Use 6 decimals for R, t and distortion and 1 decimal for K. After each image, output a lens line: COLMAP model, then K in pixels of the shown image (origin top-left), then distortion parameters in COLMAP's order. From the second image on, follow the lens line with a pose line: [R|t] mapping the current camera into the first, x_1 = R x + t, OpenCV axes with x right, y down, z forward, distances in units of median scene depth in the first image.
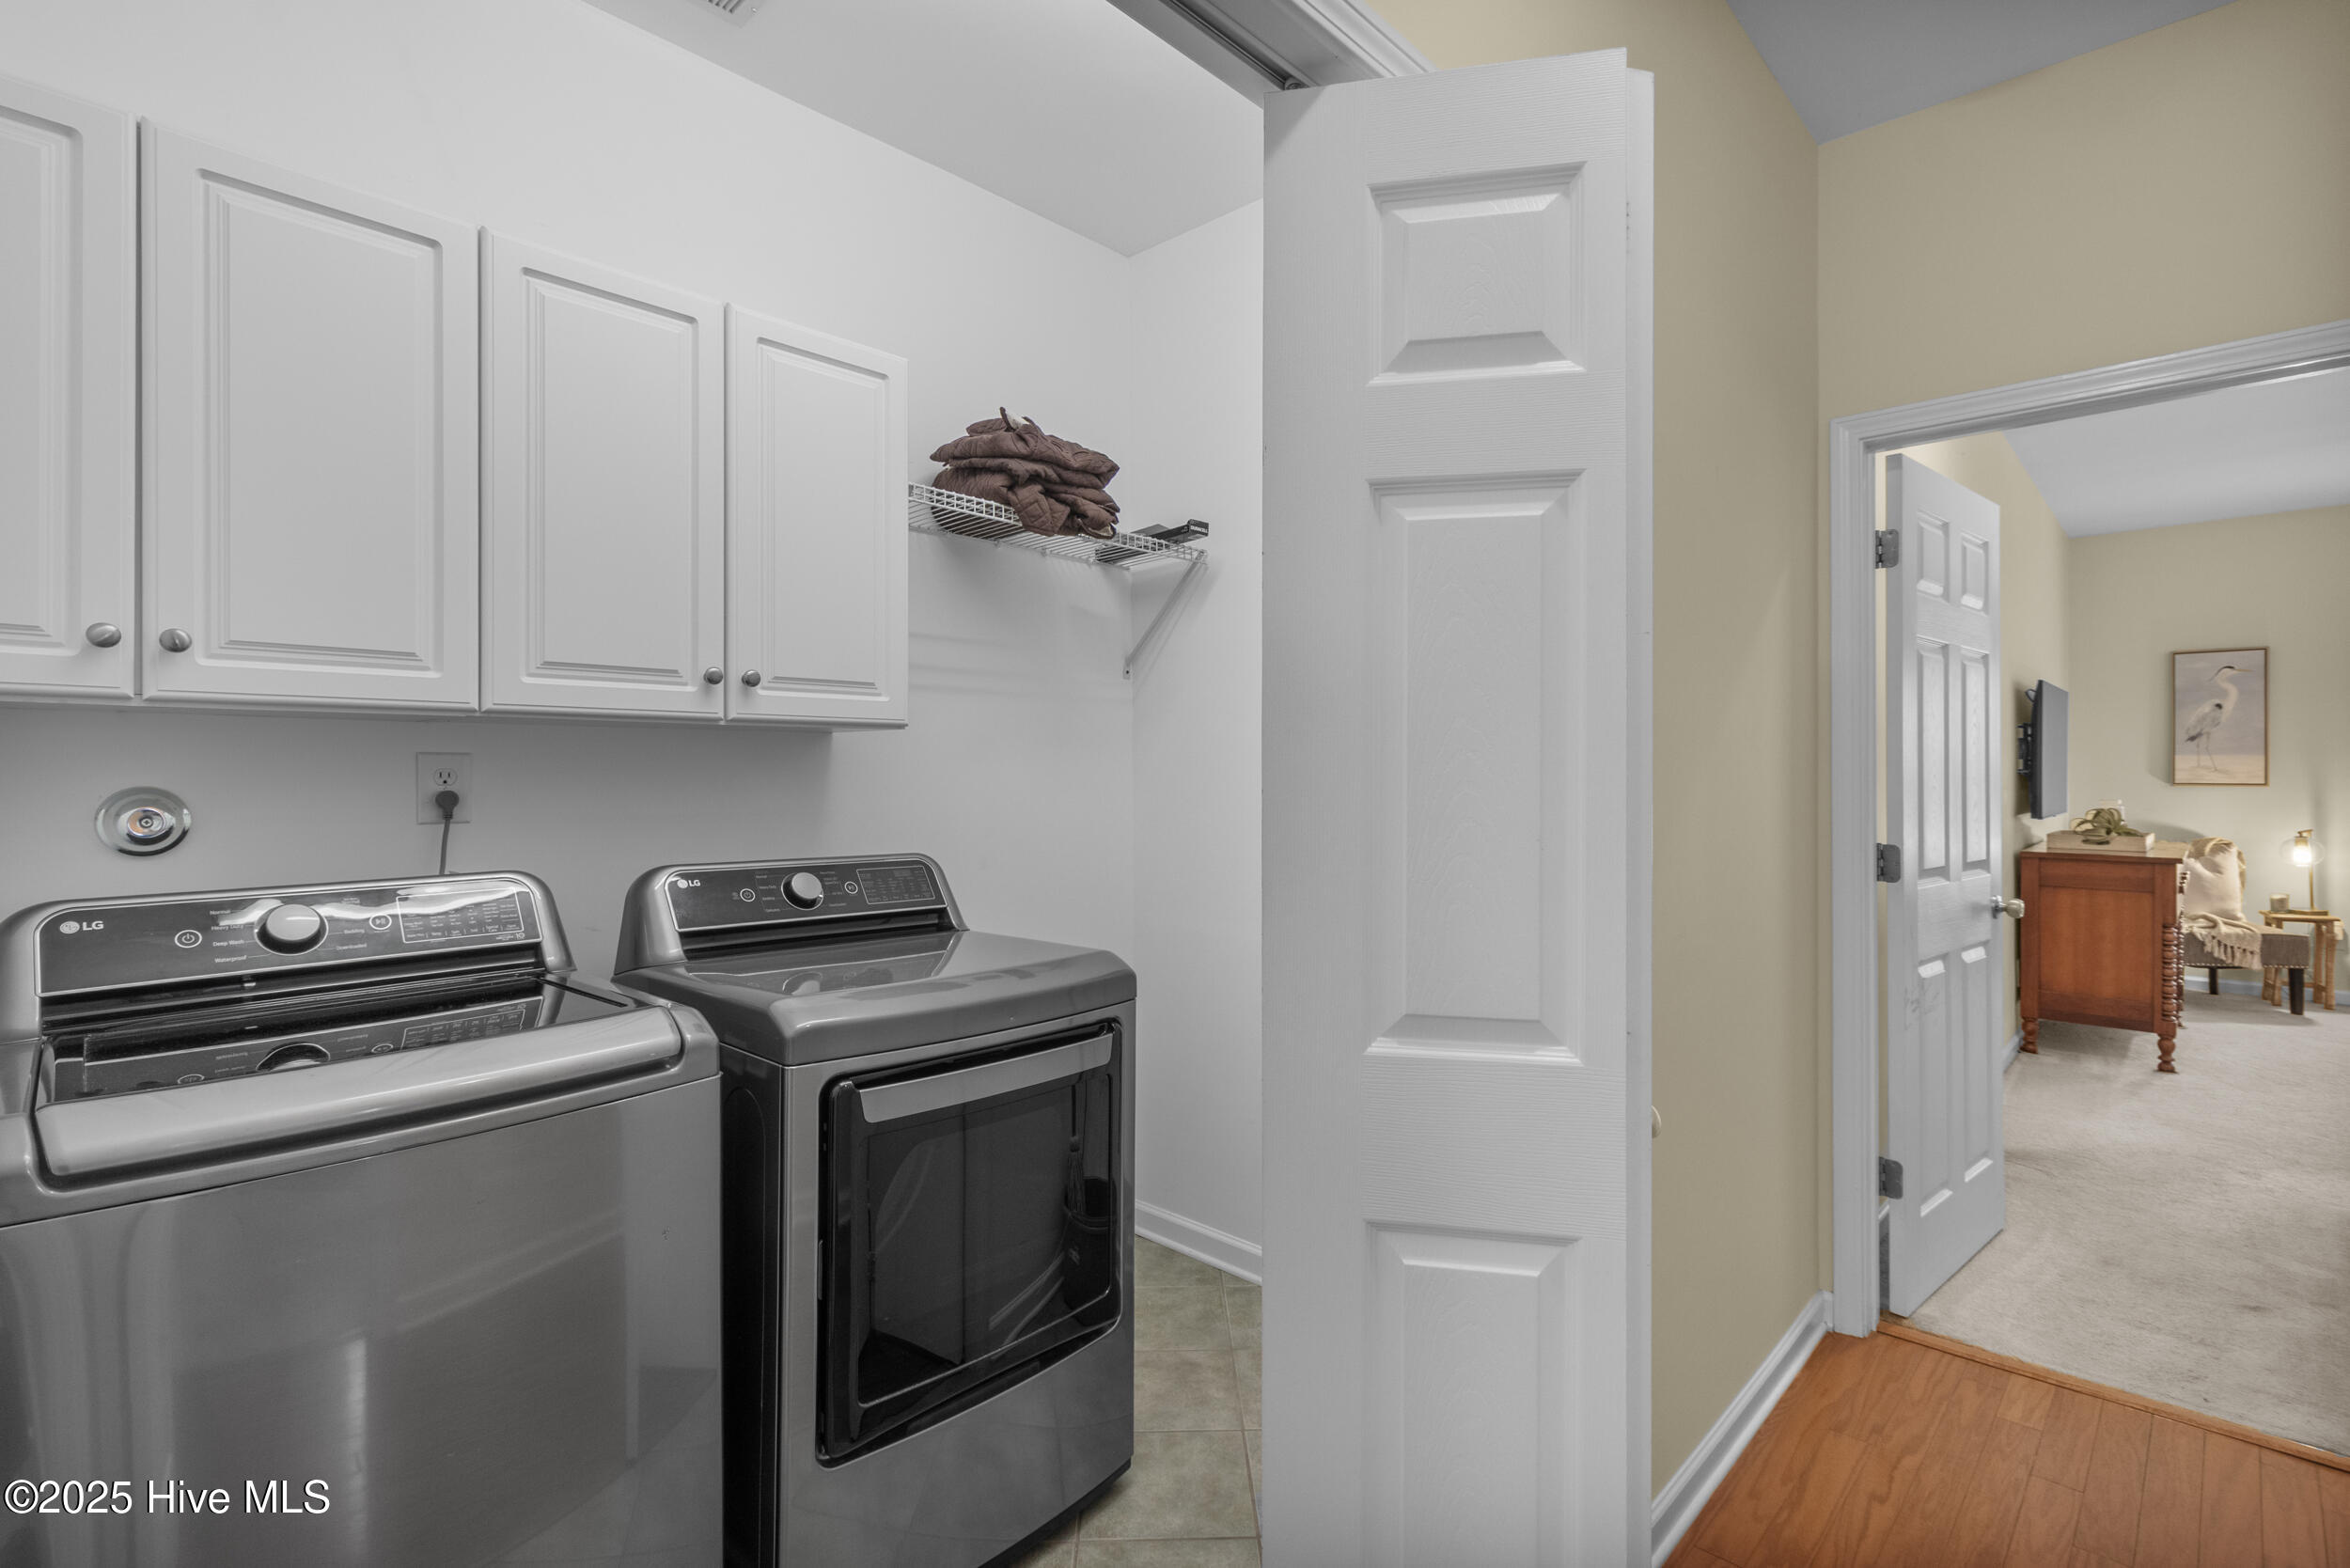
lens RADIAL K [[1102.0, 0, 1175.3], [0, 1102.0, 782.6], [0, 0, 1]] dist [0.002927, -0.000308]
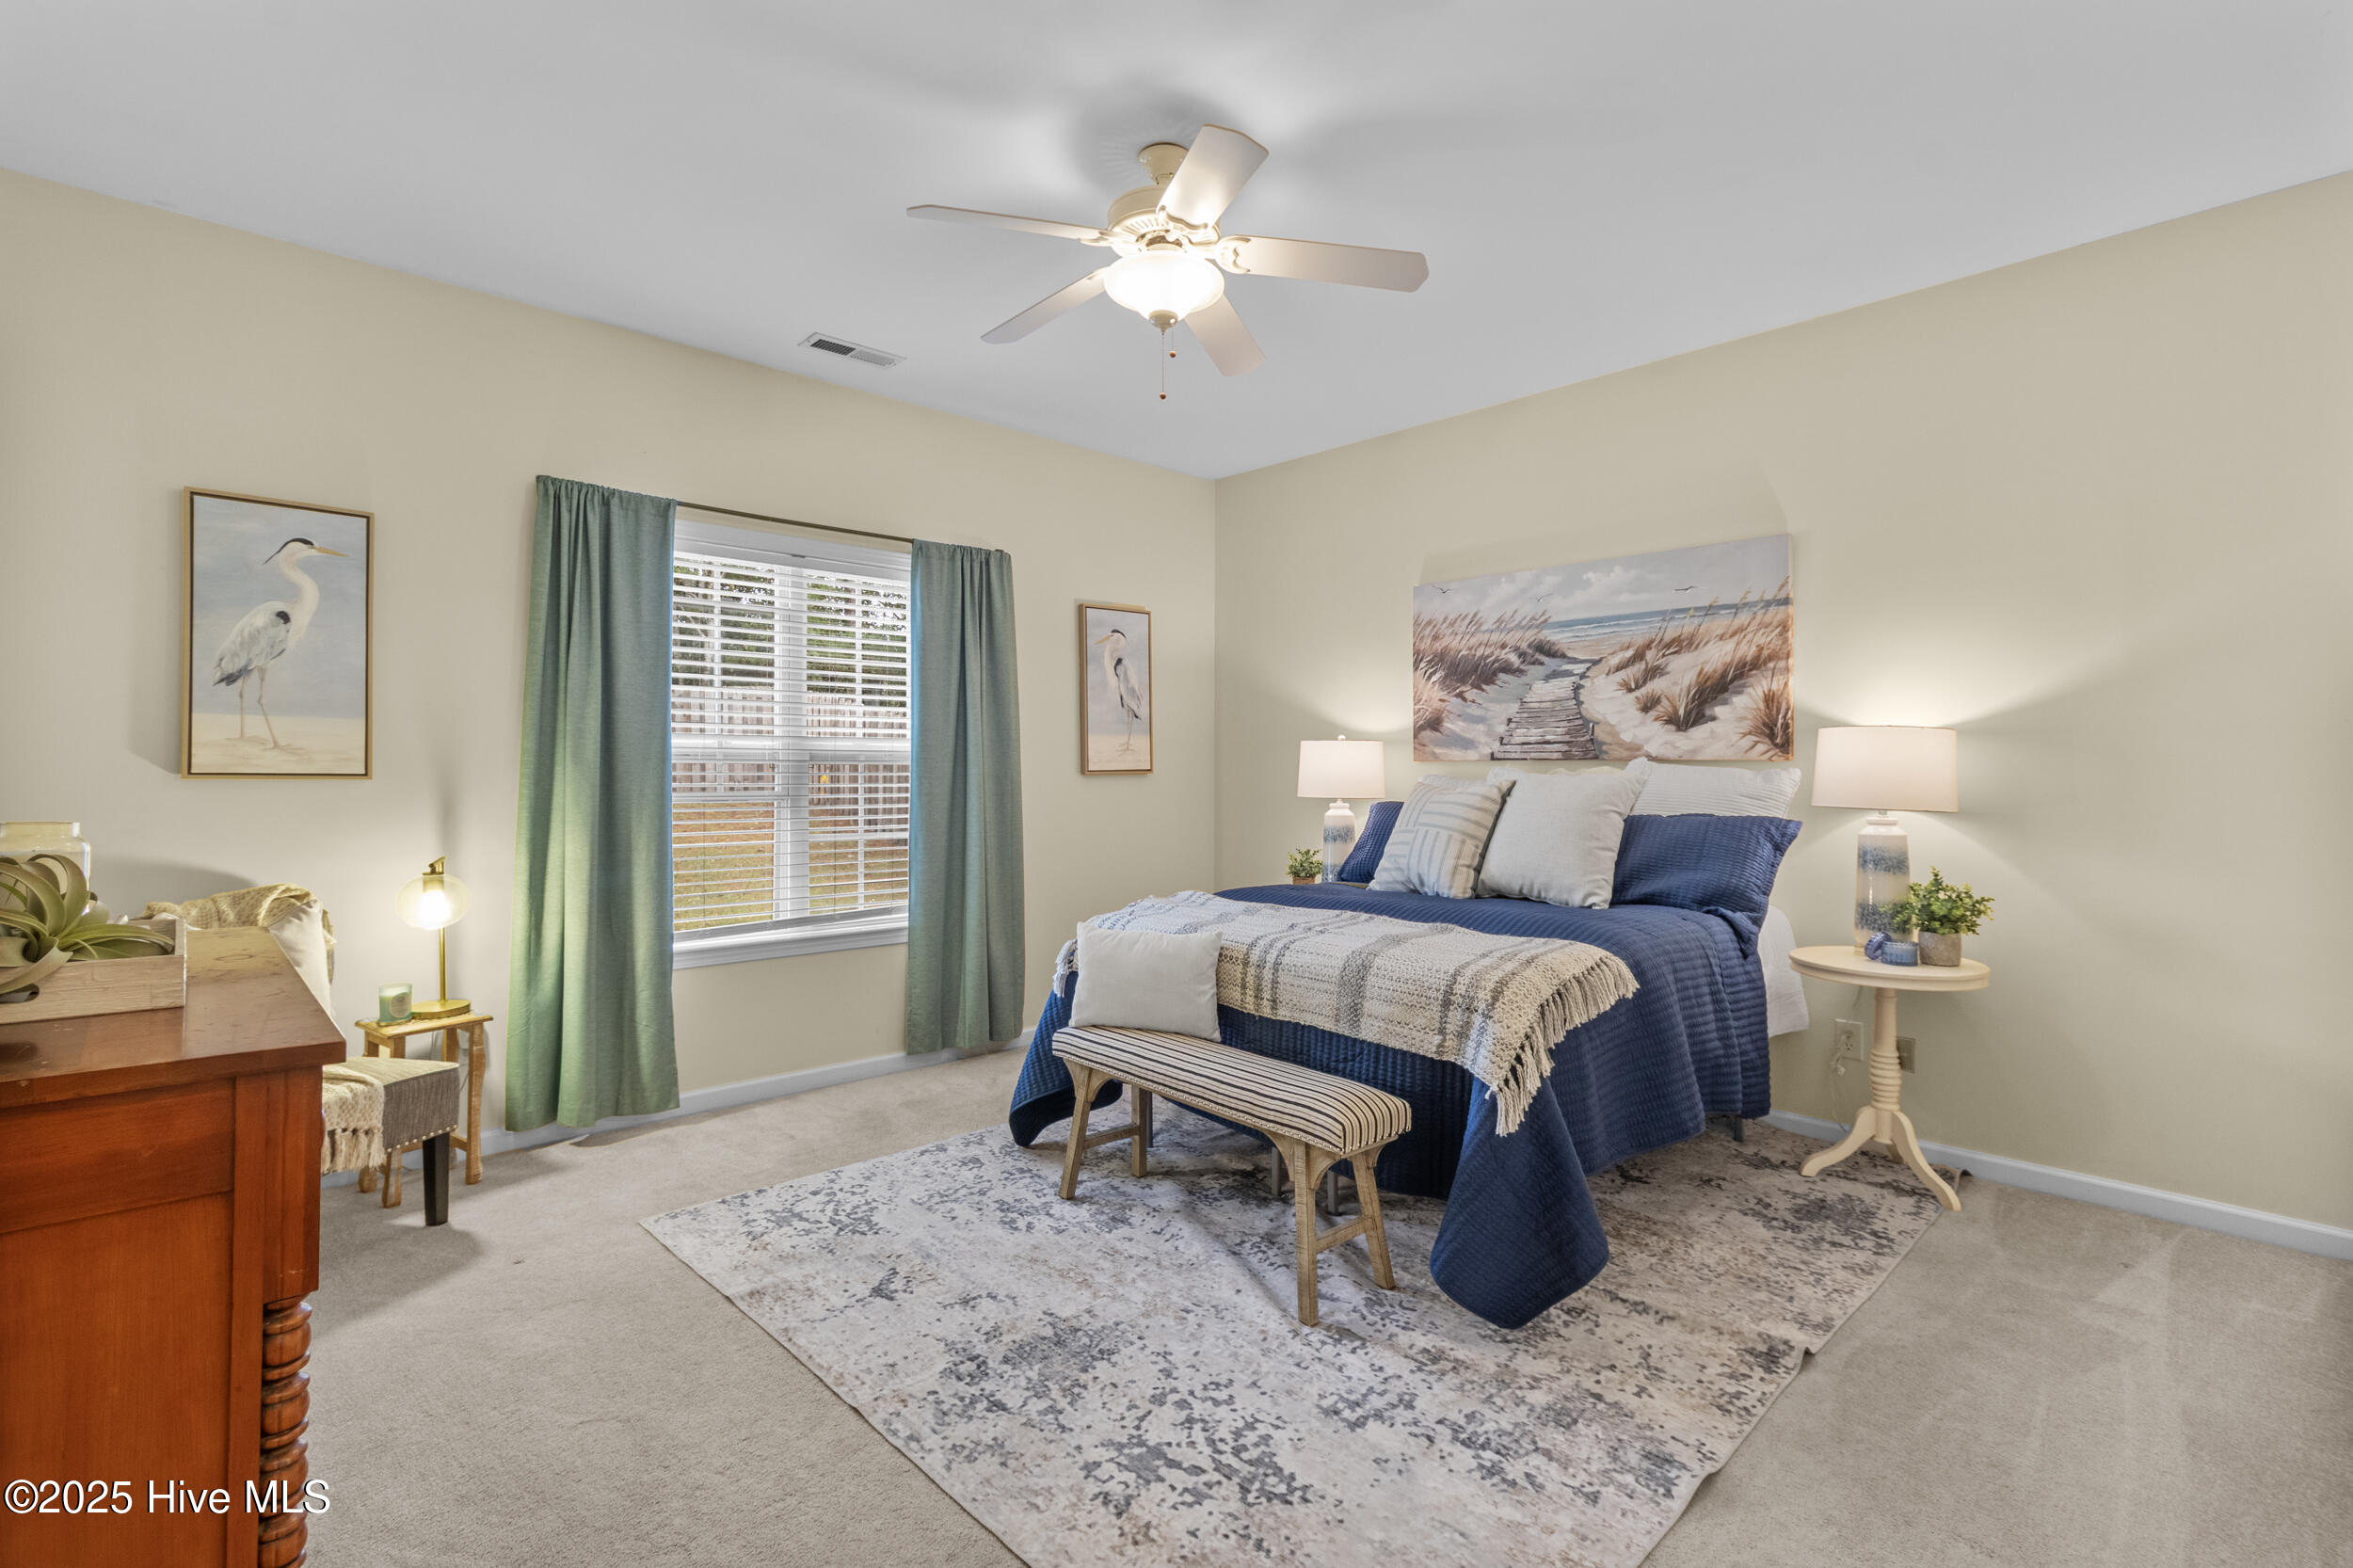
lens RADIAL K [[1103.4, 0, 1184.5], [0, 1103.4, 769.4], [0, 0, 1]] dist [0.002927, -0.000308]
pose [[0.063876, 0.009955, 0.997908, 0.487342], [0.001655, 0.999948, -0.010081, 0.004502], [-0.997956, 0.002295, 0.063856, 0.577066]]
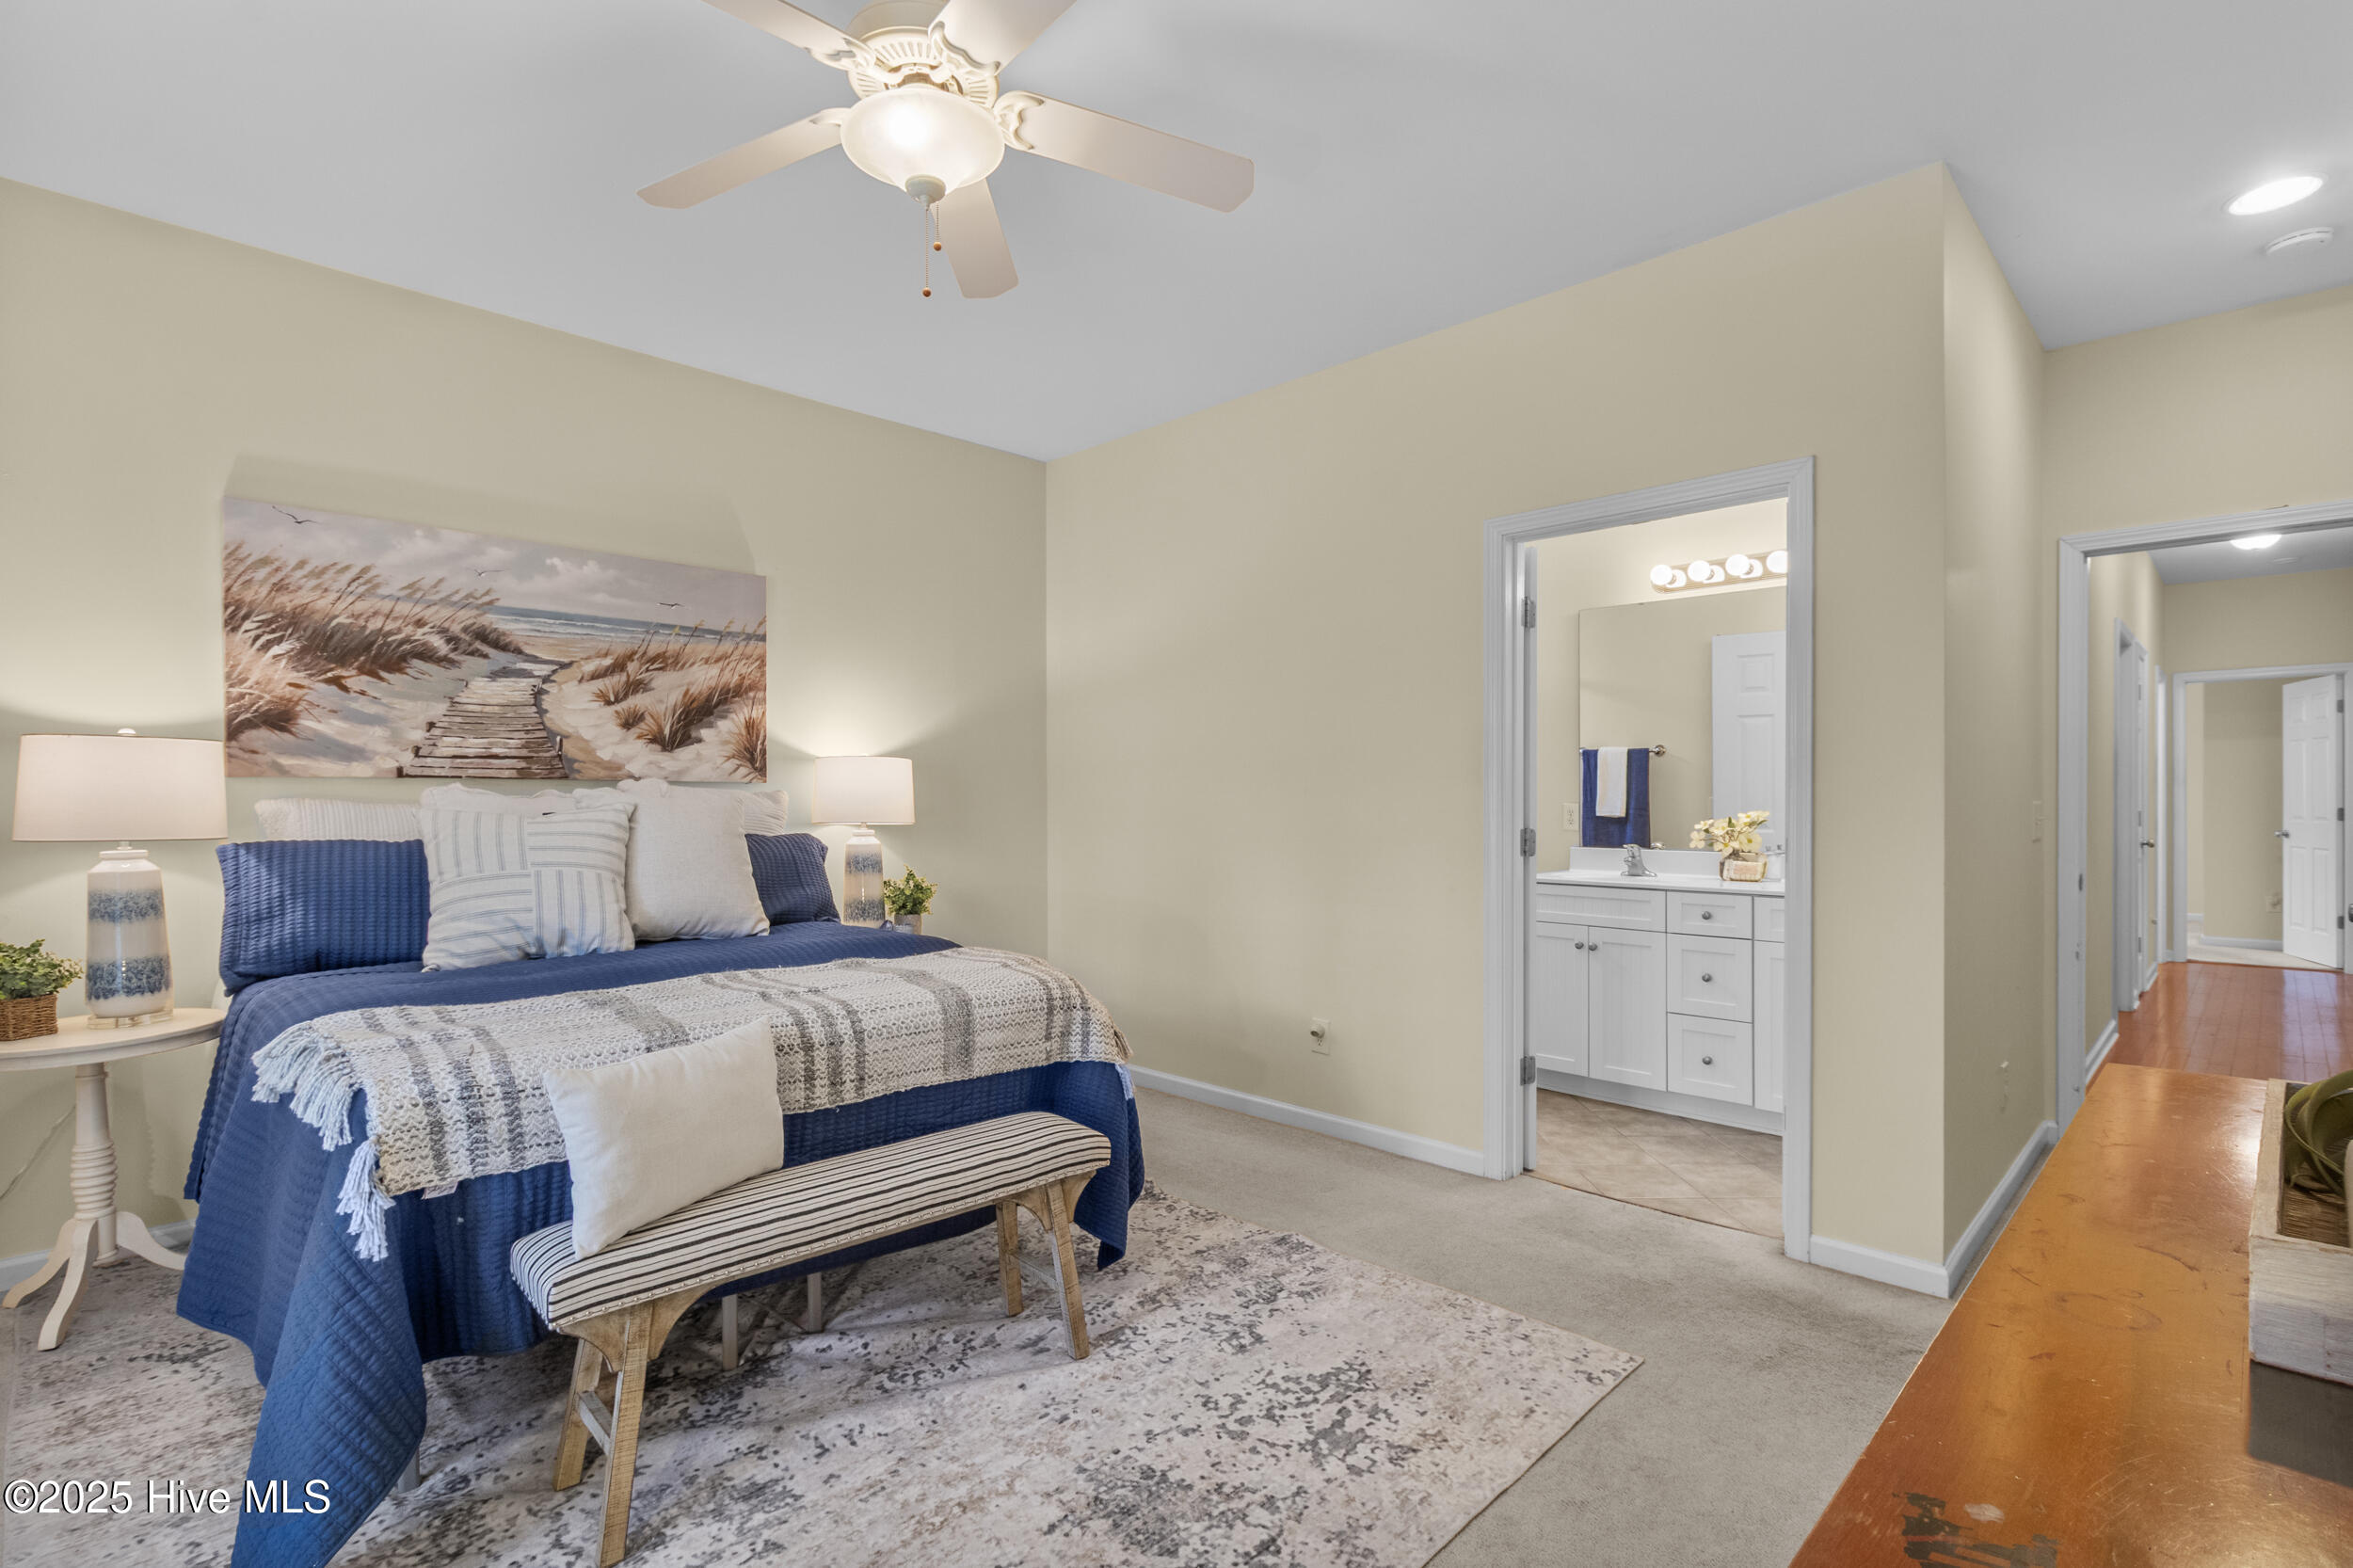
lens RADIAL K [[1103.4, 0, 1195.1], [0, 1103.4, 802.3], [0, 0, 1]] dist [0.002927, -0.000308]
pose [[-0.999817, 0.009012, 0.016849, 1.094115], [0.009165, 0.999917, 0.009026, 0.000026], [-0.016766, 0.009178, -0.999817, 1.207870]]
